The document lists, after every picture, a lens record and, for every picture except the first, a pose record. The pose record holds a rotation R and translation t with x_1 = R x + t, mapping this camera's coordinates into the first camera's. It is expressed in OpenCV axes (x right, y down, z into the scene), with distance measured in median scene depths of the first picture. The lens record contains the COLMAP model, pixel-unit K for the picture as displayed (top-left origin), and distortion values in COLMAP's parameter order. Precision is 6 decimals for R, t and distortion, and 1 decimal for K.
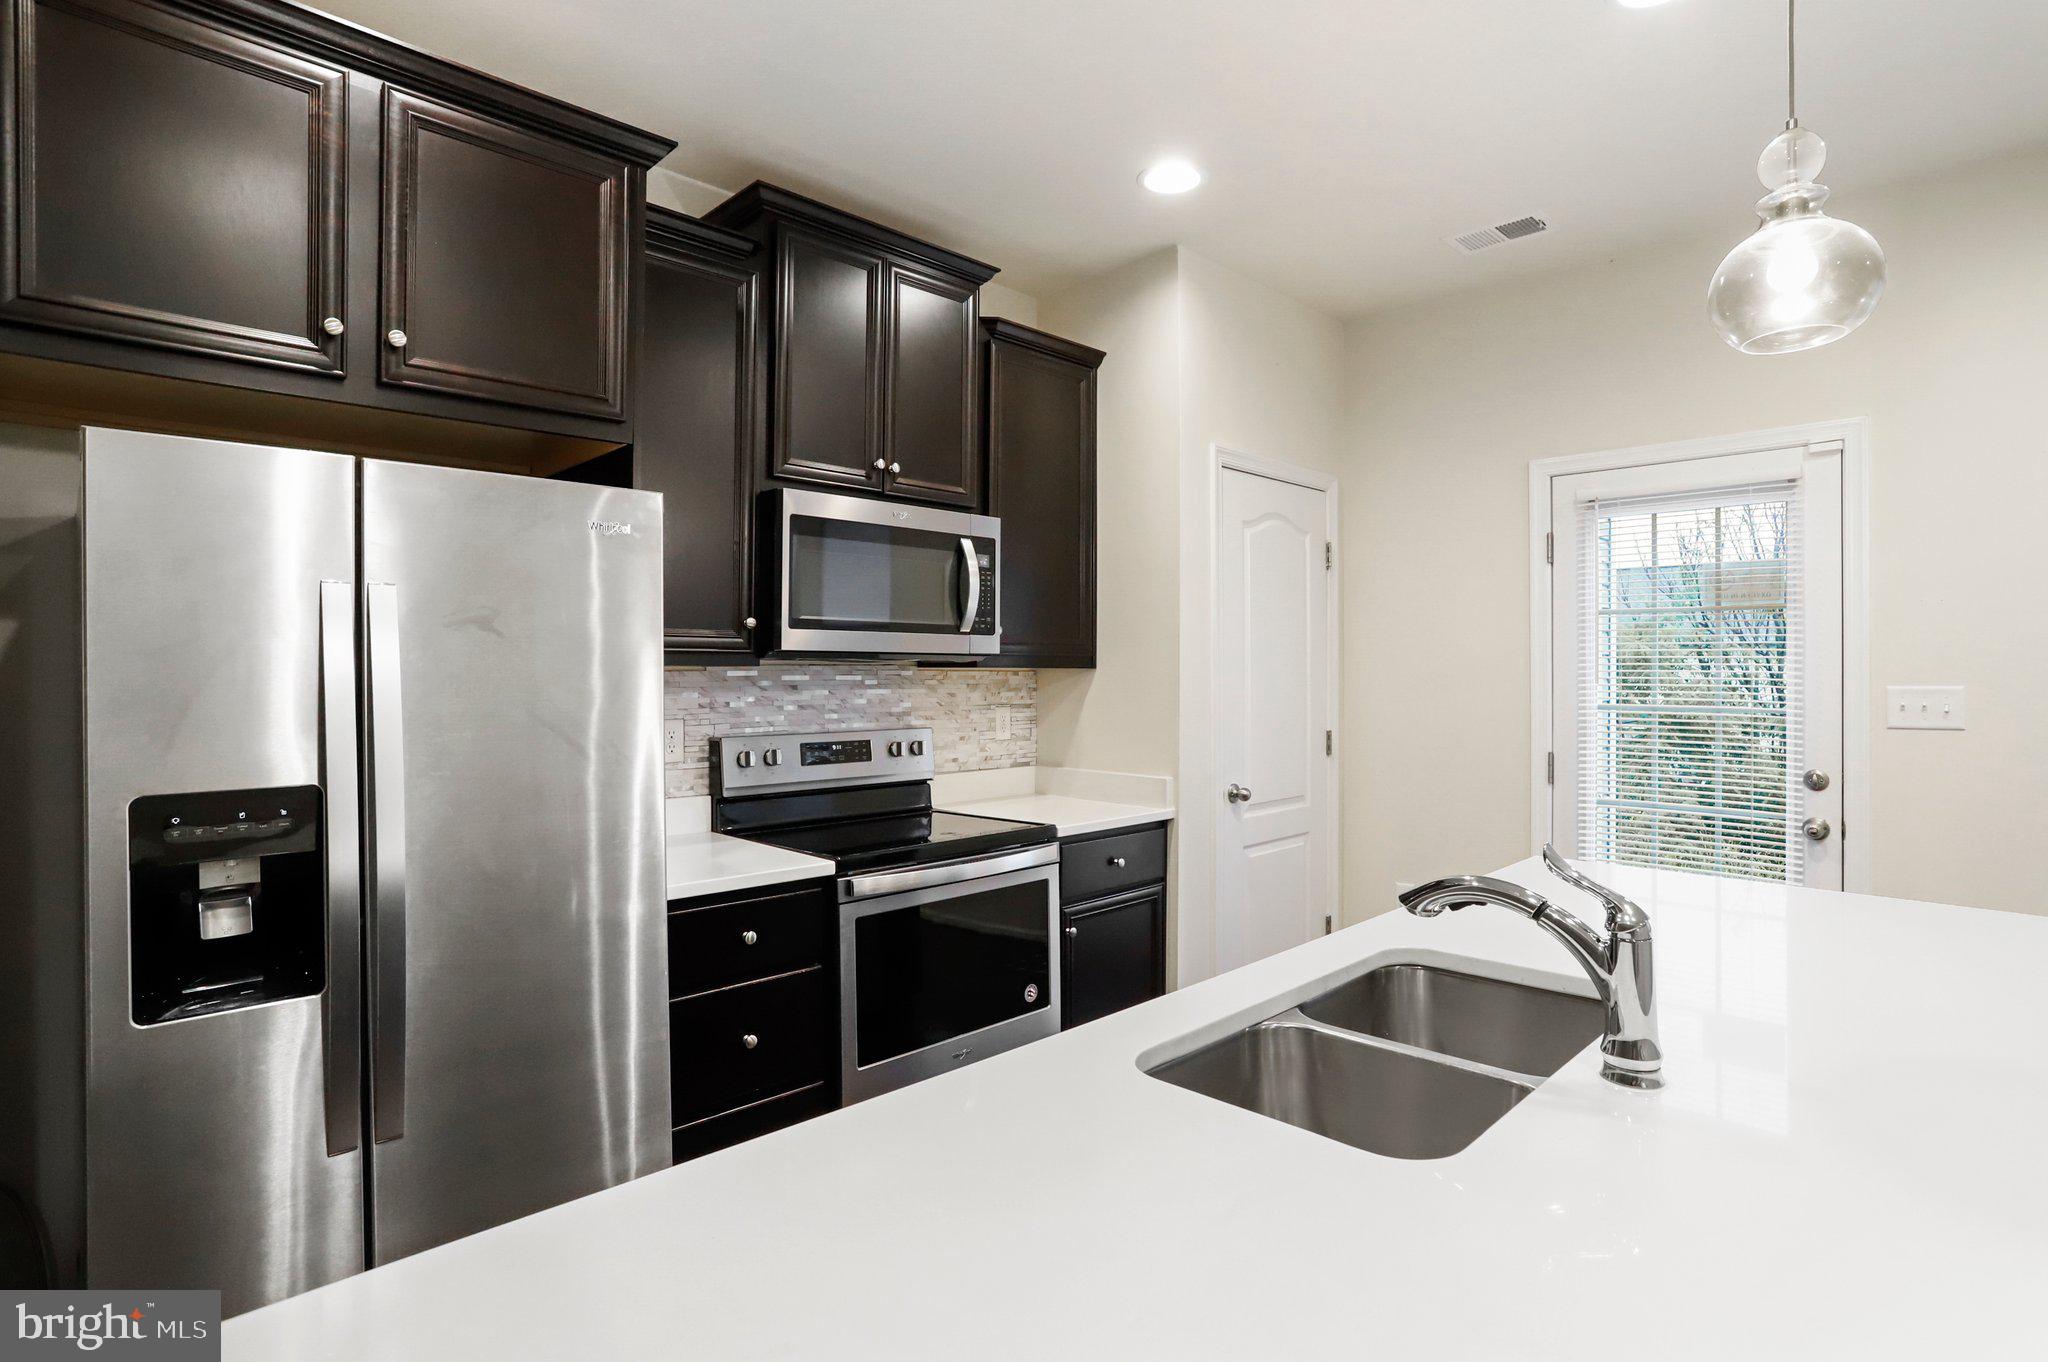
lens RADIAL K [[1035.9, 0, 1019.2], [0, 1035.9, 669.4], [0, 0, 1]] dist [-0.031549, 0.000592]
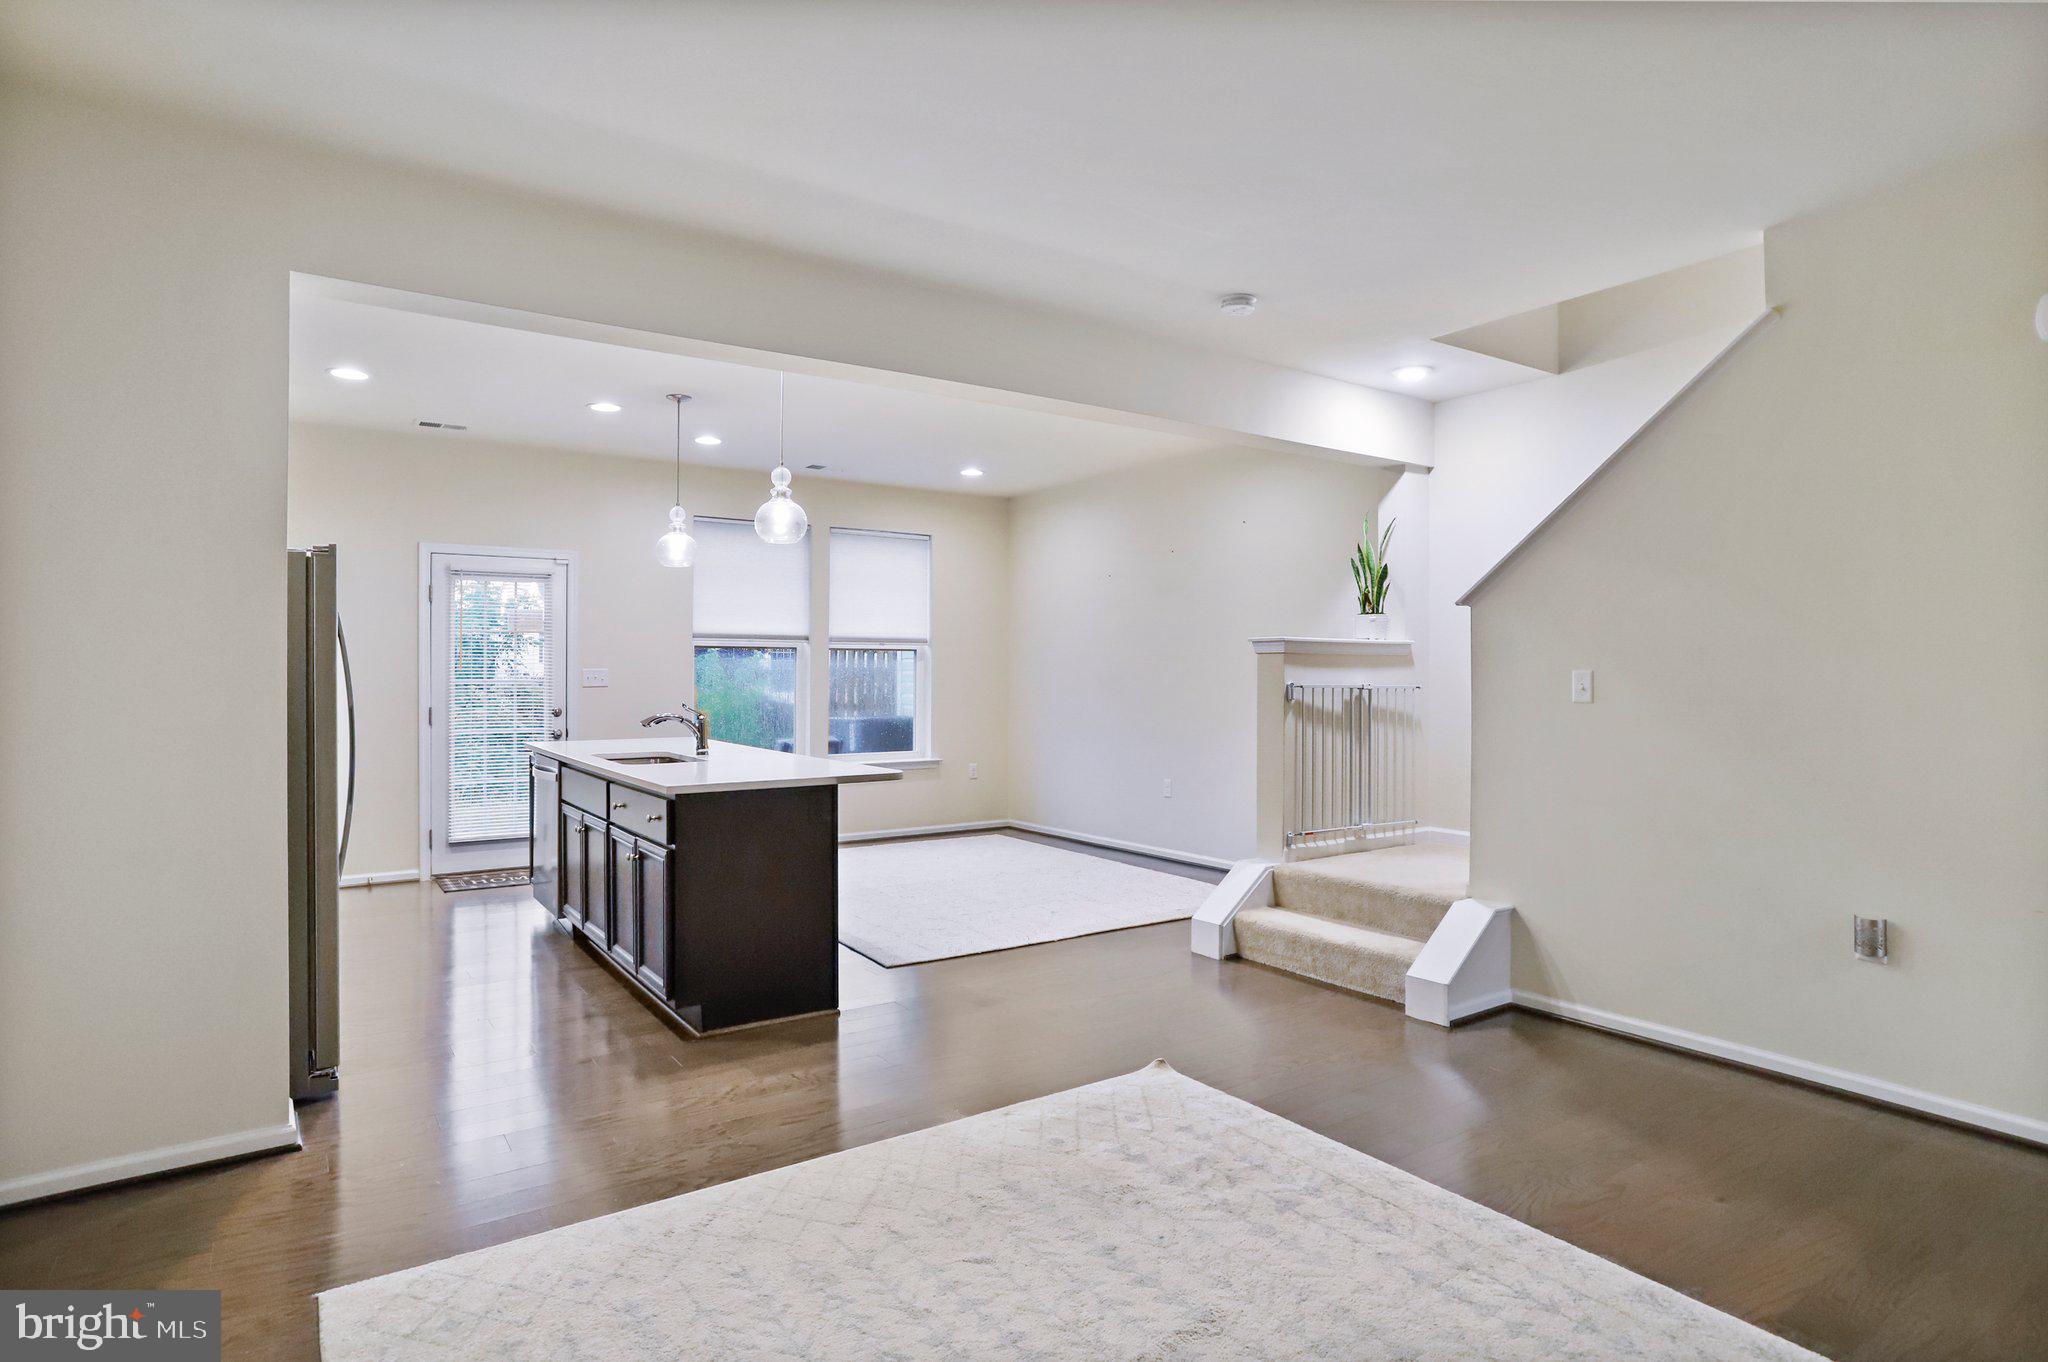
lens RADIAL K [[1101.7, 0, 1050.5], [0, 1101.7, 658.8], [0, 0, 1]] dist [-0.001289, 0.000152]
pose [[0.170657, 0.011647, 0.985262, -1.290372], [-0.003898, 0.999930, -0.011145, 0.014274], [-0.985323, -0.001939, 0.170691, -0.431773]]
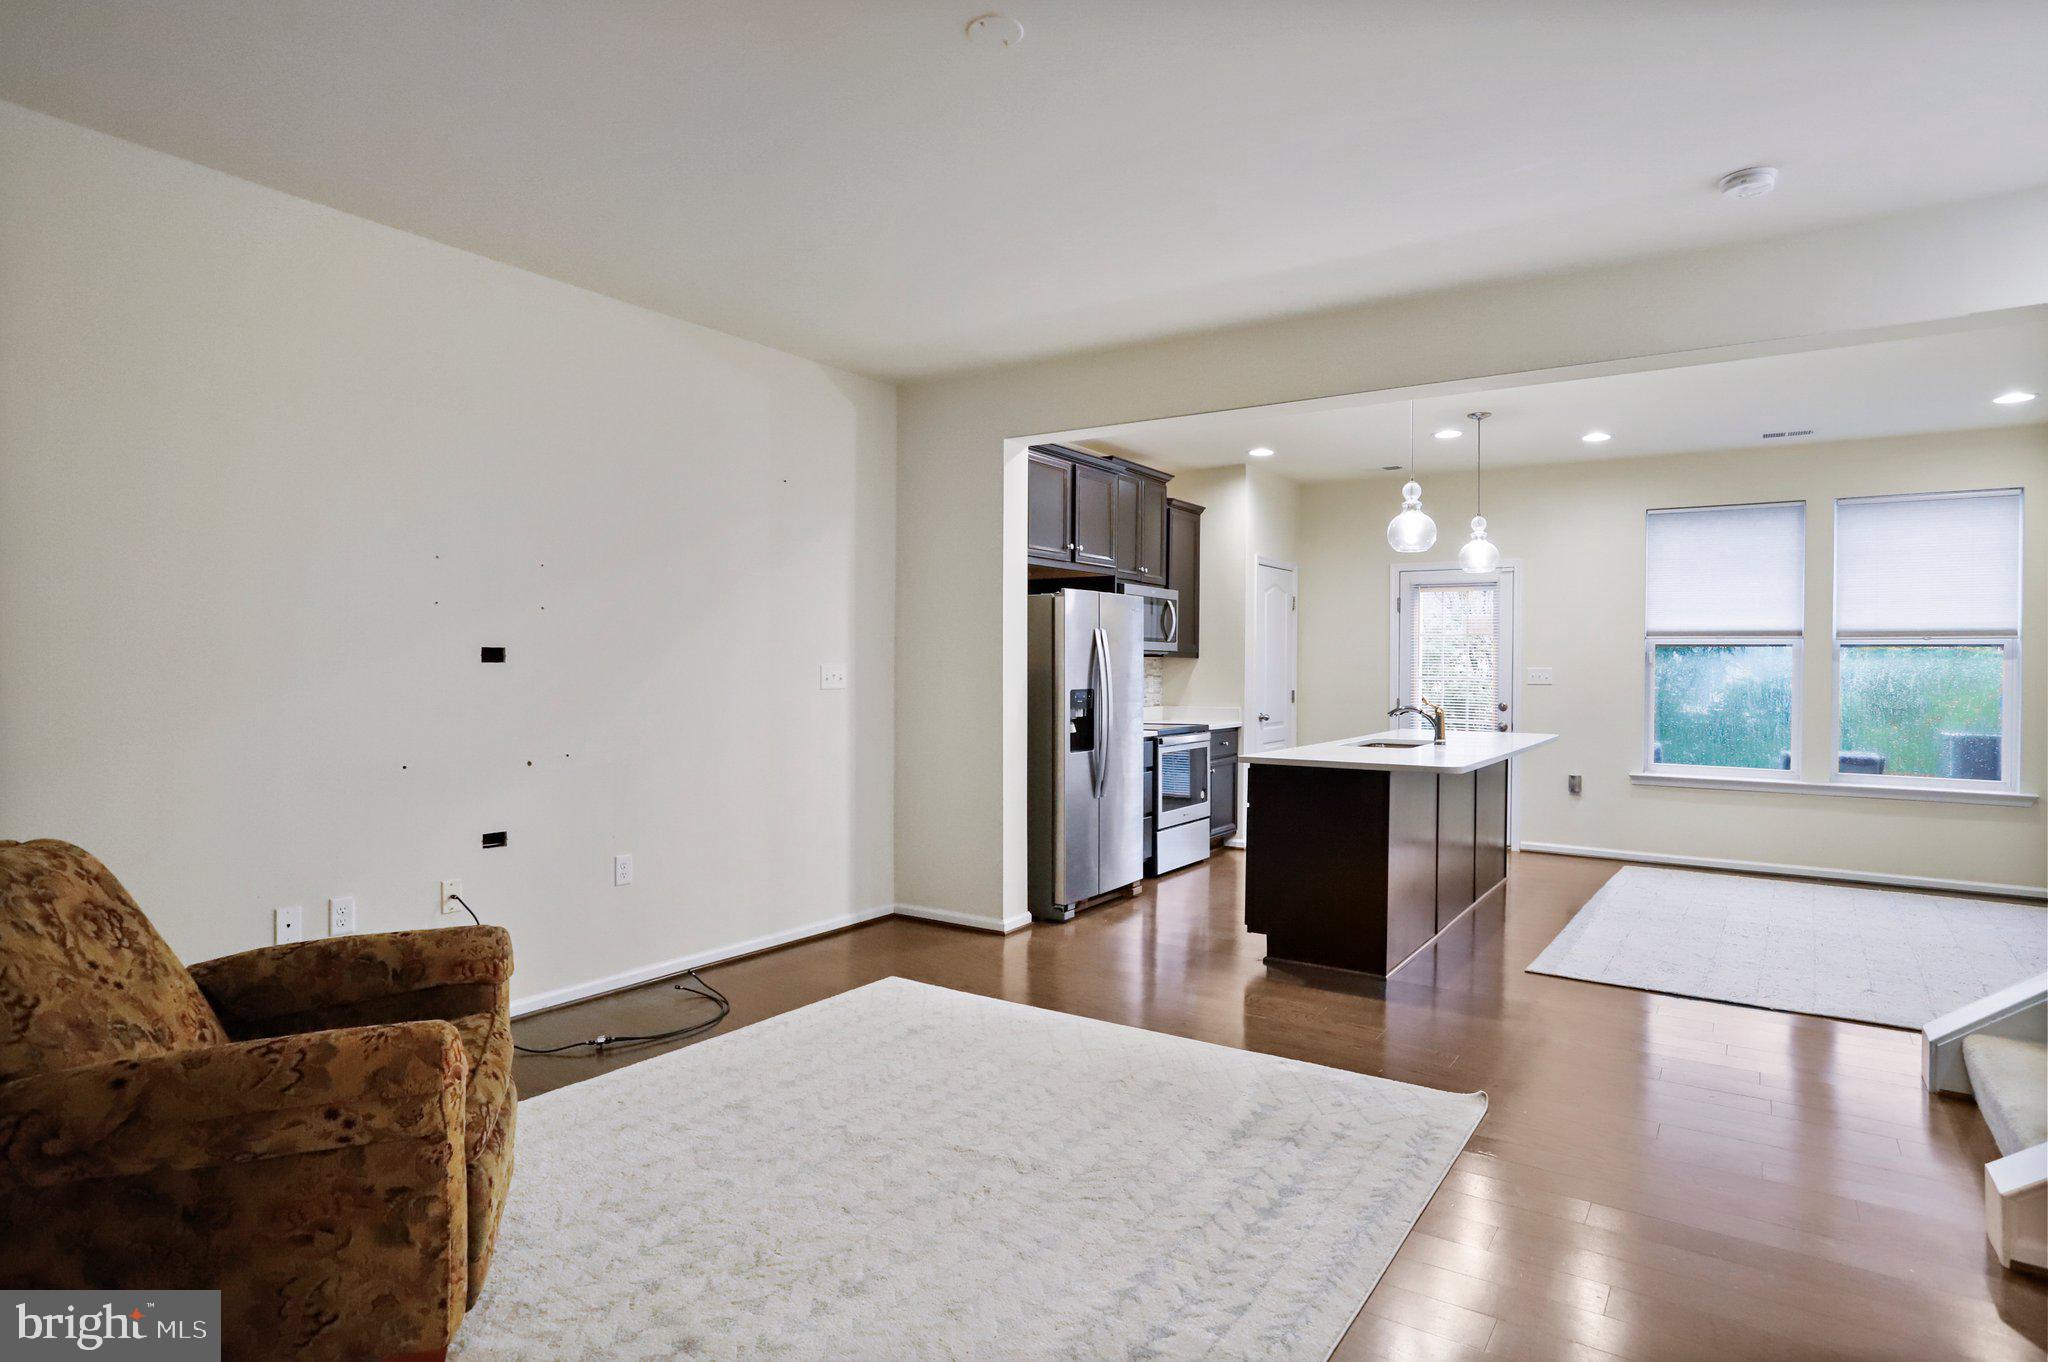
lens RADIAL K [[1101.7, 0, 1050.5], [0, 1101.7, 658.8], [0, 0, 1]] dist [-0.001289, 0.000152]
pose [[0.976076, 0.009826, 0.217207, -0.792822], [-0.009274, 0.999951, -0.003559, 0.012521], [-0.217232, 0.001460, 0.976119, -1.253475]]
